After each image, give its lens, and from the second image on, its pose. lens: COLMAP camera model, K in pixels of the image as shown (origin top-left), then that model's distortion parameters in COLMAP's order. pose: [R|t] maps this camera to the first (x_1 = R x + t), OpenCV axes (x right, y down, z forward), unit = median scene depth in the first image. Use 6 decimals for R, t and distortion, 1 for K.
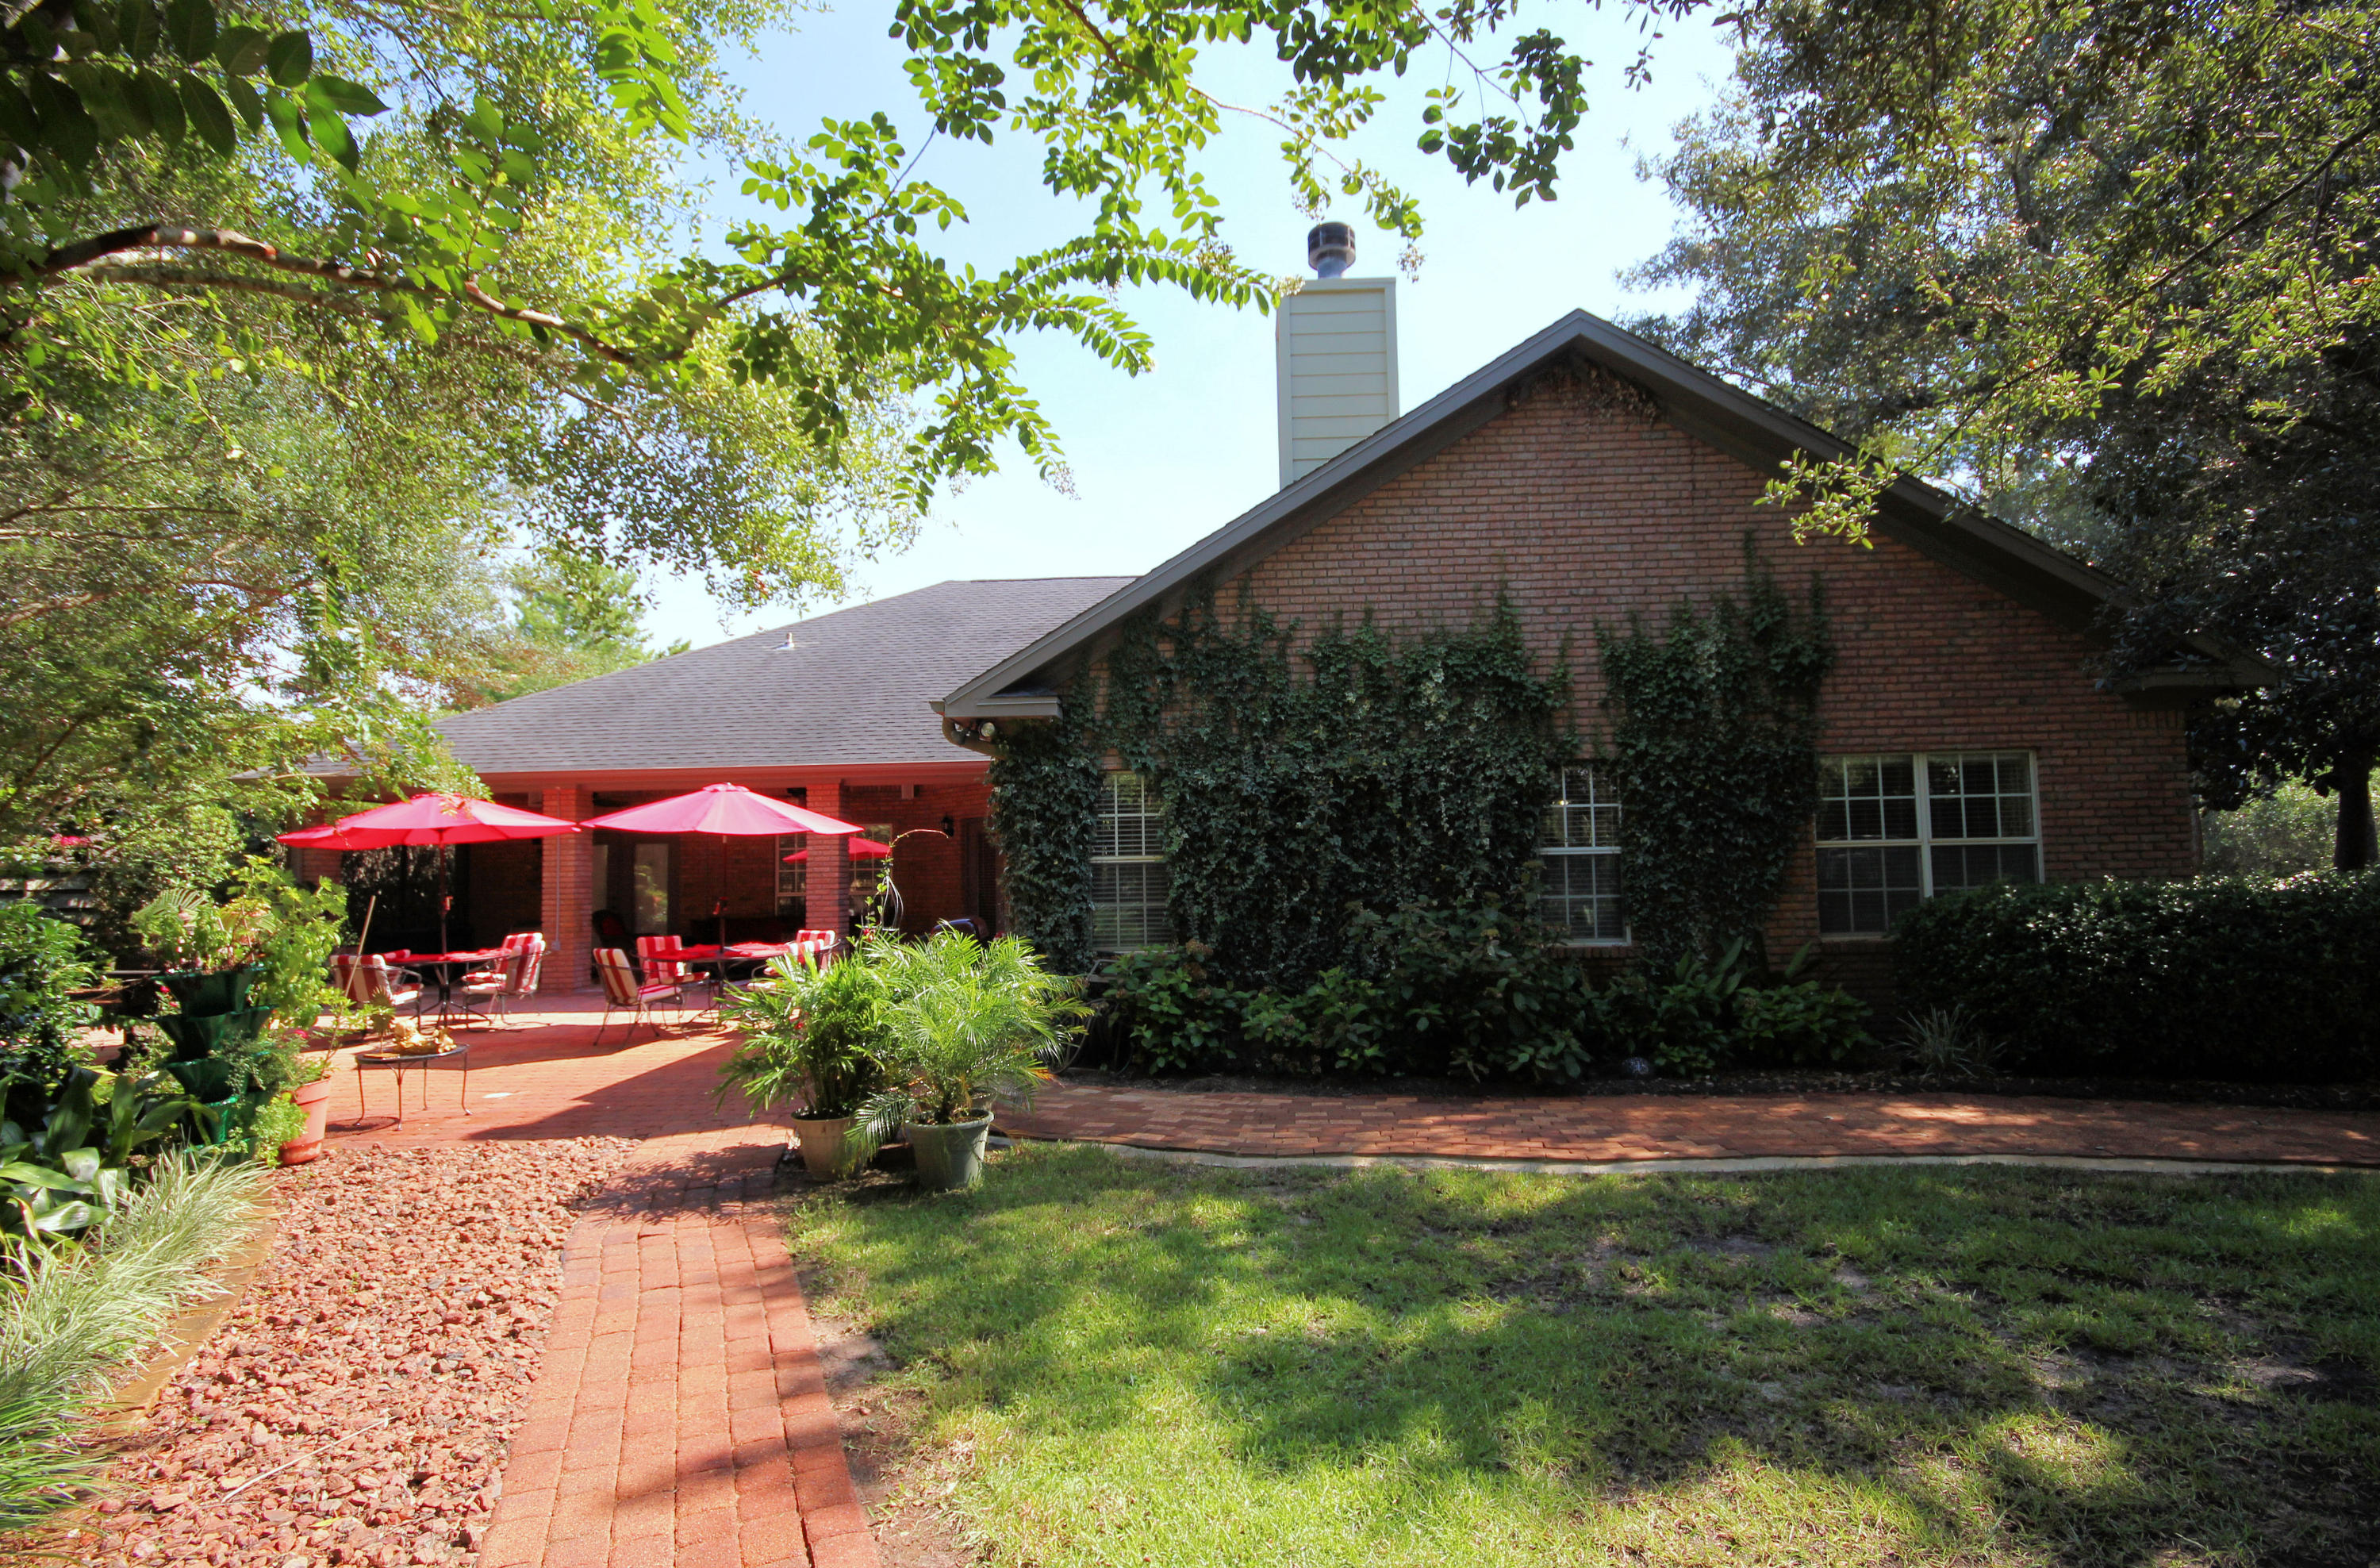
lens RADIAL K [[1143.7, 0, 1197.2], [0, 1143.7, 793.1], [0, 0, 1]] dist [0.003552, 0.000850]
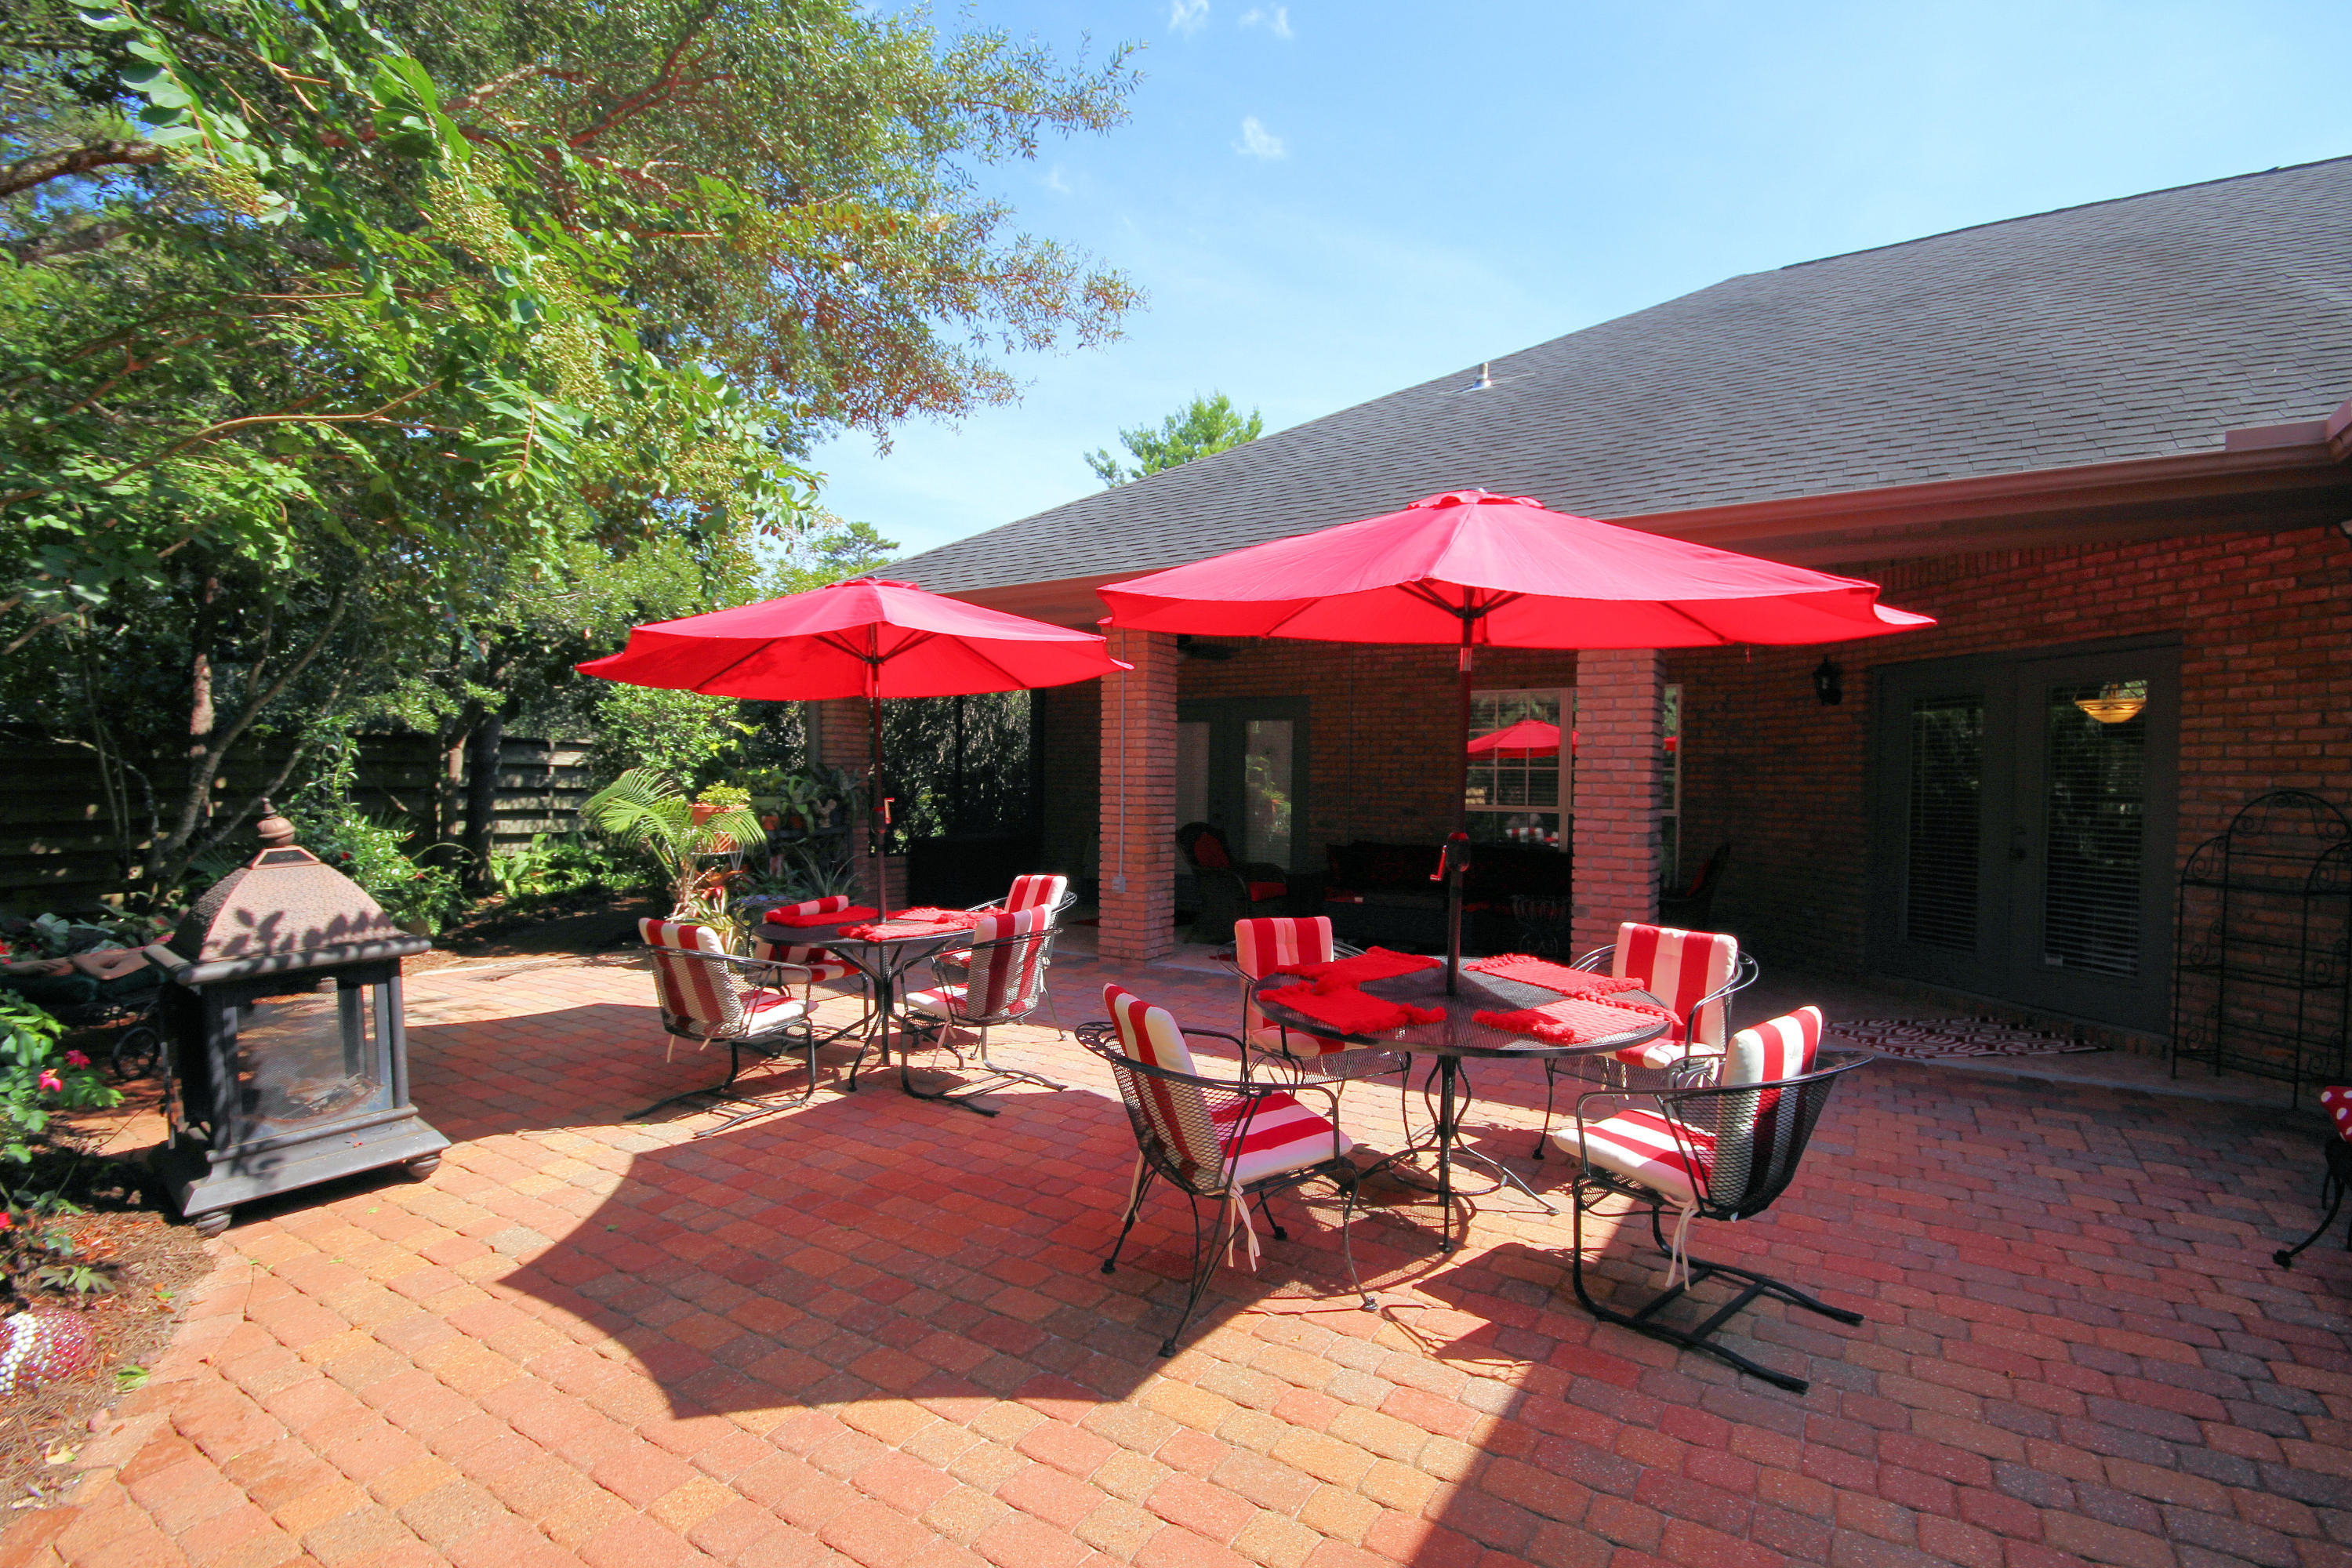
lens RADIAL K [[1081.7, 0, 1173.3], [0, 1081.7, 786.7], [0, 0, 1]] dist [0.005338, -0.009365]
pose [[0.860403, 0.036148, -0.508331, -0.149925], [0.003811, 0.996997, 0.077347, 0.023876], [0.509600, -0.068487, 0.857681, 0.316120]]
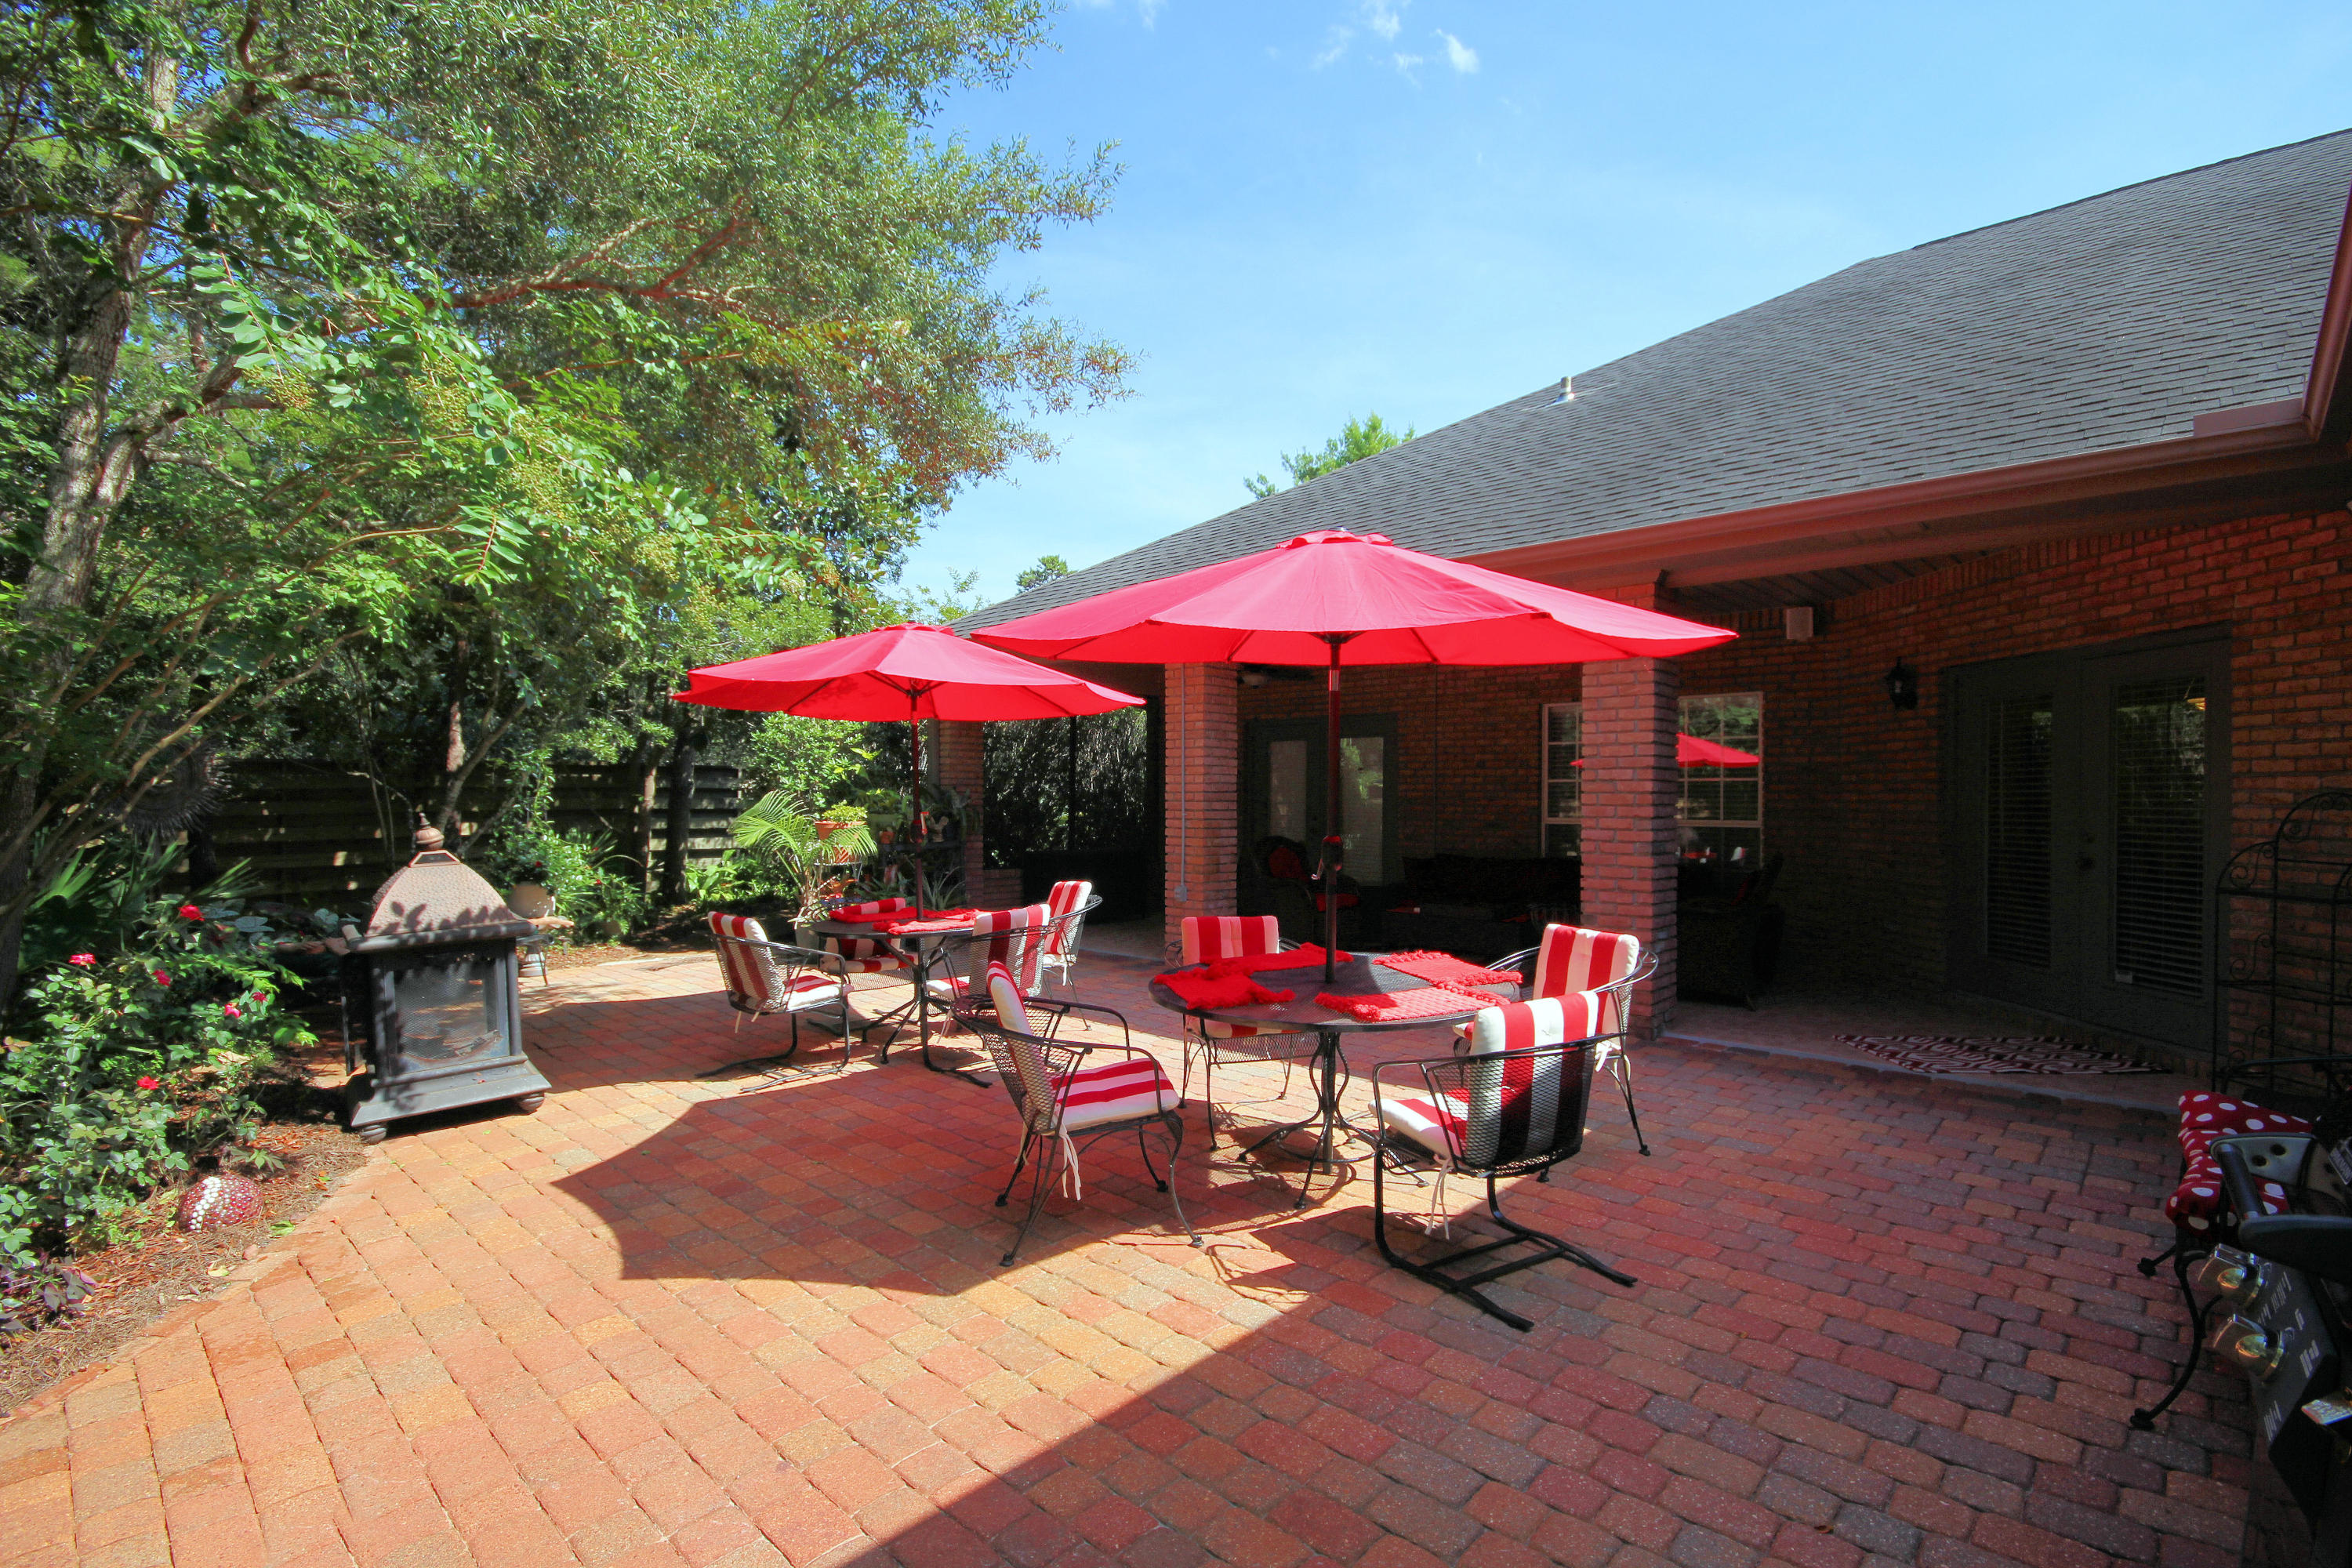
lens RADIAL K [[1081.7, 0, 1178.5], [0, 1081.7, 791.0], [0, 0, 1]] dist [0.005338, -0.009365]
pose [[0.752490, 0.019417, -0.658318, -0.100898], [0.026482, 0.997865, 0.059702, 0.024485], [0.658071, -0.062359, 0.750369, 0.324160]]
